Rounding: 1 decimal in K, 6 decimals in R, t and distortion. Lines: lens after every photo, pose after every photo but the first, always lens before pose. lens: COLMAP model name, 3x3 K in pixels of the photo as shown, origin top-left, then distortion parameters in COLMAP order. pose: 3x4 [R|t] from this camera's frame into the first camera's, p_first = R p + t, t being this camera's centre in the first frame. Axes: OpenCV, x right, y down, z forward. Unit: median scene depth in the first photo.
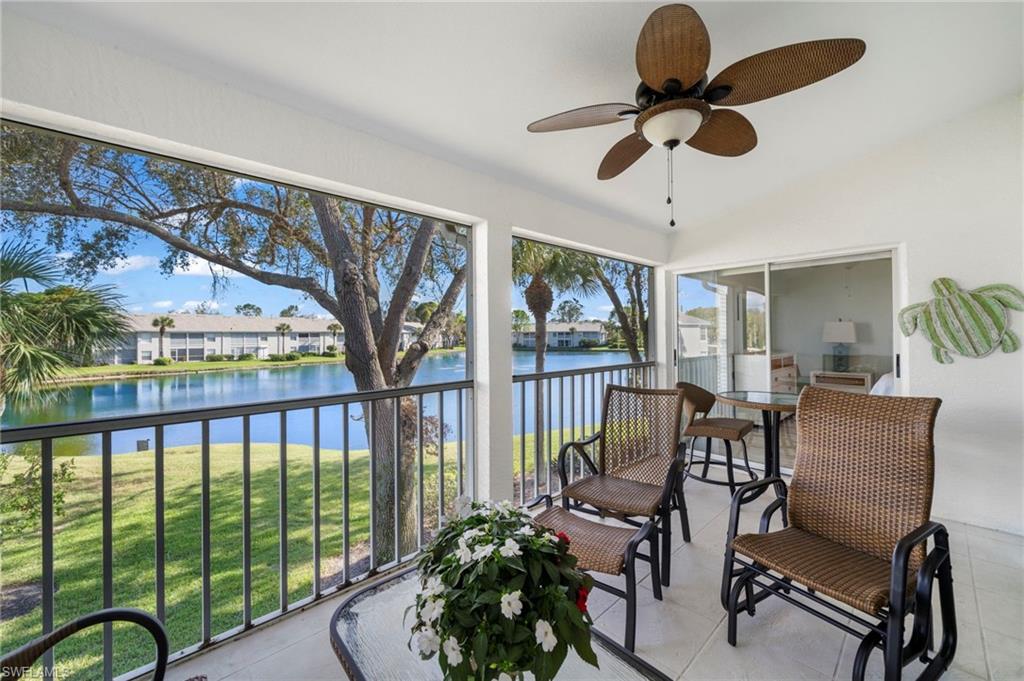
lens RADIAL K [[395.6, 0, 508.7], [0, 395.6, 331.6], [0, 0, 1]] dist [-0.001629, -0.000091]
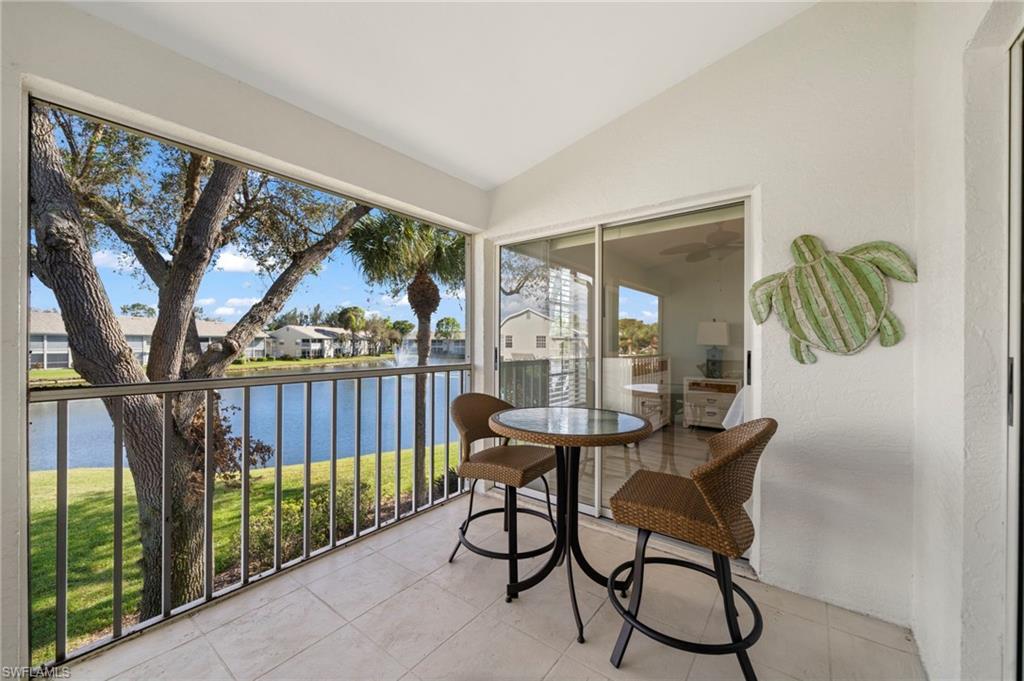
lens RADIAL K [[390.9, 0, 510.0], [0, 390.9, 342.2], [0, 0, 1]] dist [-0.001576, -0.000006]
pose [[0.985101, 0.011848, 0.171568, 0.489715], [-0.012953, 0.999902, 0.005322, 0.046992], [-0.171488, -0.007465, 0.985158, 0.428042]]
